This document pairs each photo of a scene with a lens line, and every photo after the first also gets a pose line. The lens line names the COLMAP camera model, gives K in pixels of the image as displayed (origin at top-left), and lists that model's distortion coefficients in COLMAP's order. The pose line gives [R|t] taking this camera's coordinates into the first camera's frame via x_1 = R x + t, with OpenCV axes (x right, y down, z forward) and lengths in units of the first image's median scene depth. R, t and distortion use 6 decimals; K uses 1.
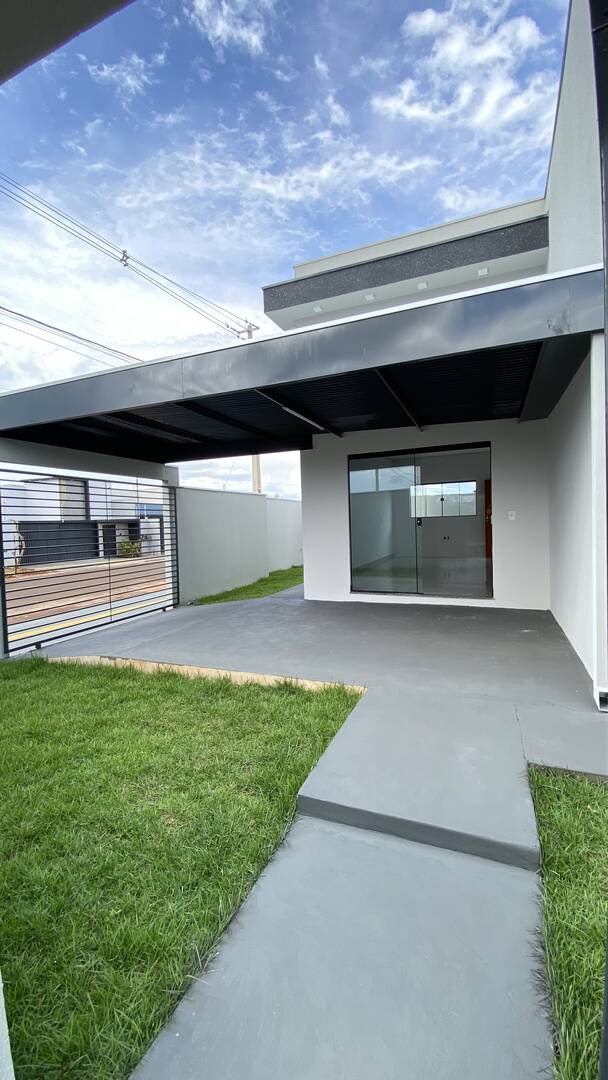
lens RADIAL K [[436.7, 0, 303.2], [0, 436.7, 532.8], [0, 0, 1]] dist [0.001561, -0.015028]
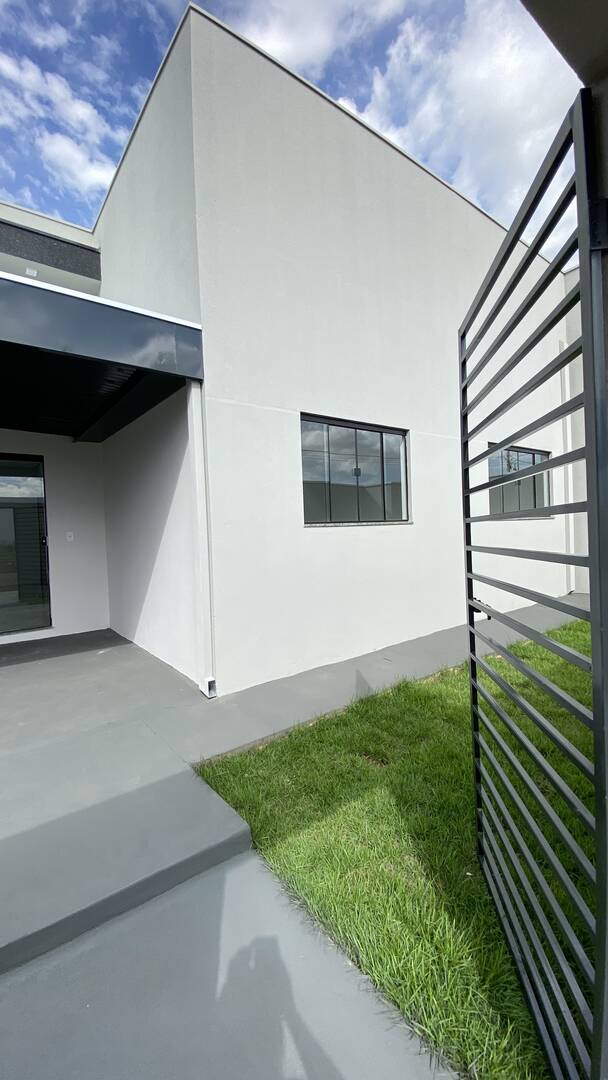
lens RADIAL K [[436.7, 0, 303.2], [0, 436.7, 532.8], [0, 0, 1]] dist [0.001561, -0.015028]
pose [[0.496061, 0.003507, 0.868280, -0.095813], [0.045135, 0.998536, -0.029820, 0.004628], [-0.867114, 0.053982, 0.495177, 0.076341]]
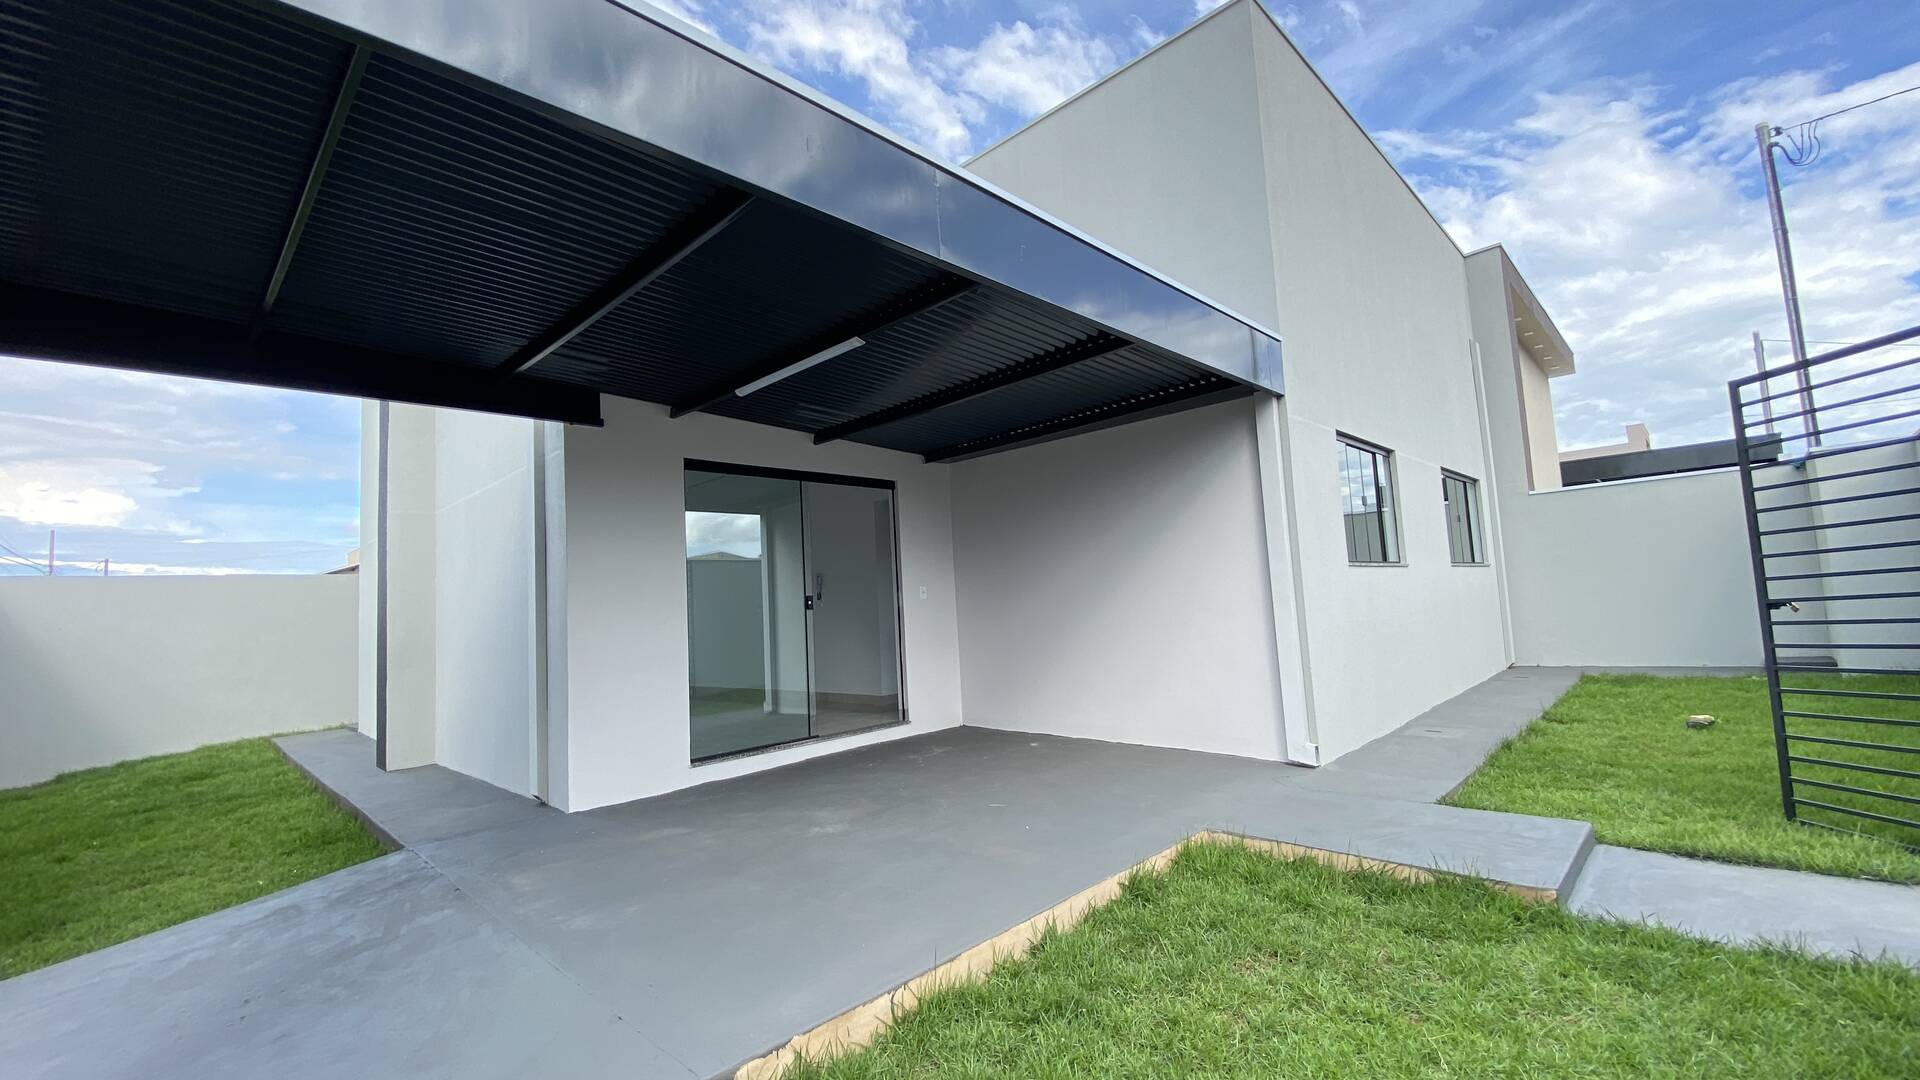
lens RADIAL K [[776.4, 0, 956.8], [0, 776.4, 544.5], [0, 0, 1]] dist [0.001561, -0.015028]
pose [[0.376487, 0.079136, 0.923036, -0.588613], [0.063540, 0.991793, -0.110948, 0.024238], [-0.924240, 0.100420, 0.368369, 0.481467]]
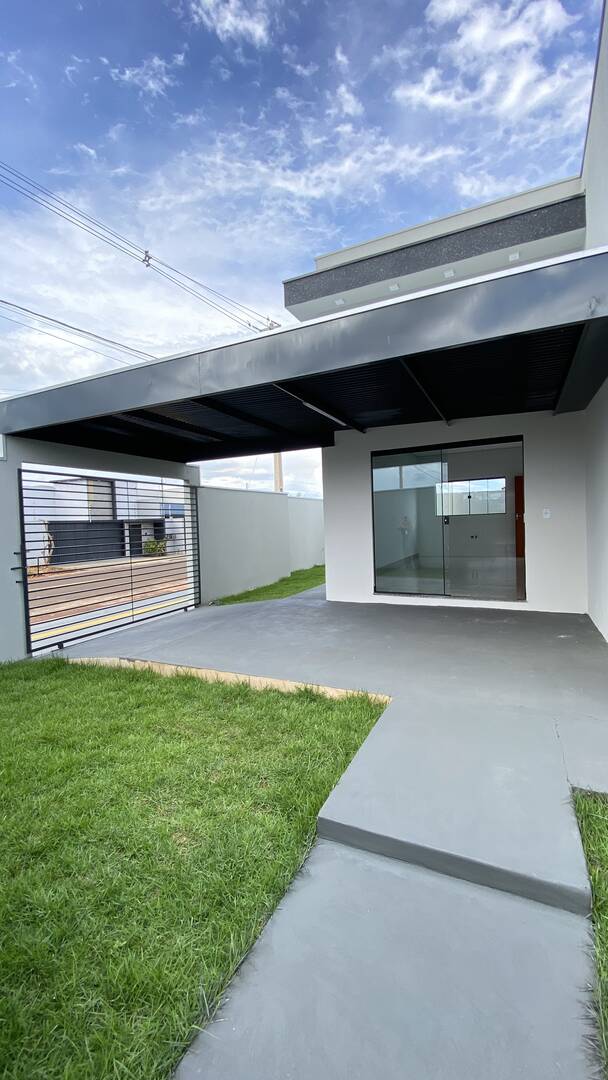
lens RADIAL K [[436.7, 0, 303.2], [0, 436.7, 532.8], [0, 0, 1]] dist [0.001561, -0.015028]
pose [[0.998639, -0.003735, -0.052014, 0.002376], [0.003892, 0.999988, 0.002907, -0.001390], [0.052002, -0.003106, 0.998642, 0.026006]]
